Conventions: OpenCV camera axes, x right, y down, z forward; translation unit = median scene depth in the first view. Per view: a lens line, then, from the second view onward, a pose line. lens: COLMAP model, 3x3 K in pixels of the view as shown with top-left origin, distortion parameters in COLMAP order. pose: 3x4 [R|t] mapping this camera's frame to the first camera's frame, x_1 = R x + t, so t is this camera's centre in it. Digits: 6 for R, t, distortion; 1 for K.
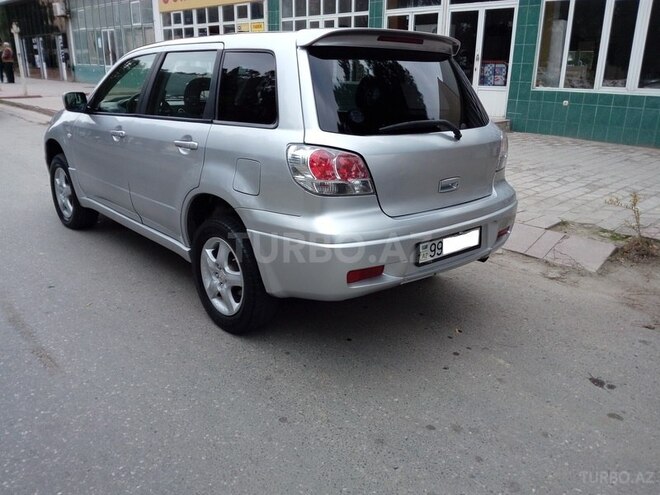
lens RADIAL K [[536.9, 0, 336.3], [0, 536.9, 245.9], [0, 0, 1]] dist [0.097771, -0.176910]
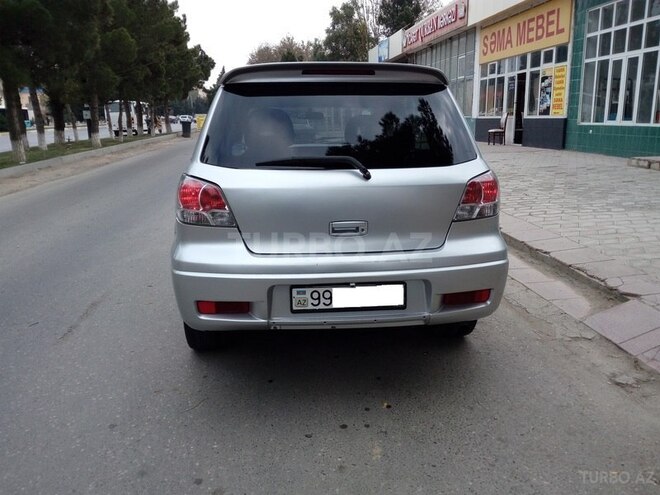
lens RADIAL K [[536.9, 0, 336.3], [0, 536.9, 245.9], [0, 0, 1]] dist [0.097771, -0.176910]
pose [[0.813622, 0.107912, -0.571292, 0.600445], [-0.155939, 0.987124, -0.035626, -0.043743], [0.560091, 0.118073, 0.819974, 0.234168]]
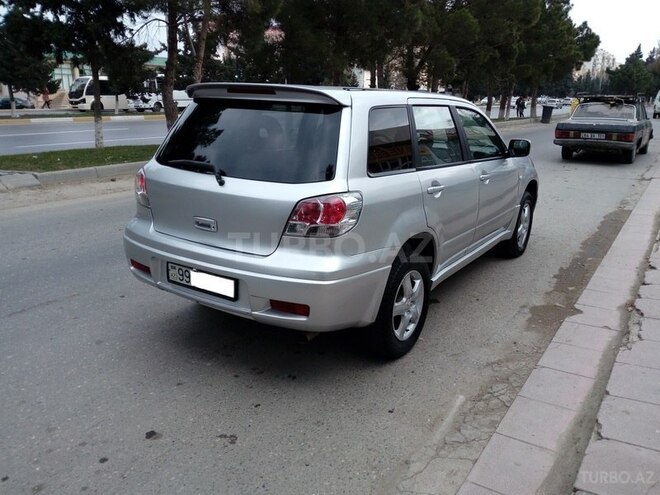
lens RADIAL K [[558.8, 0, 330.0], [0, 558.8, 247.5], [0, 0, 1]] dist [0.025497, 0.000896]
pose [[0.256243, 0.240171, -0.936300, 1.130442], [-0.314637, 0.936613, 0.154143, -0.272416], [0.913971, 0.255097, 0.315568, 0.764005]]
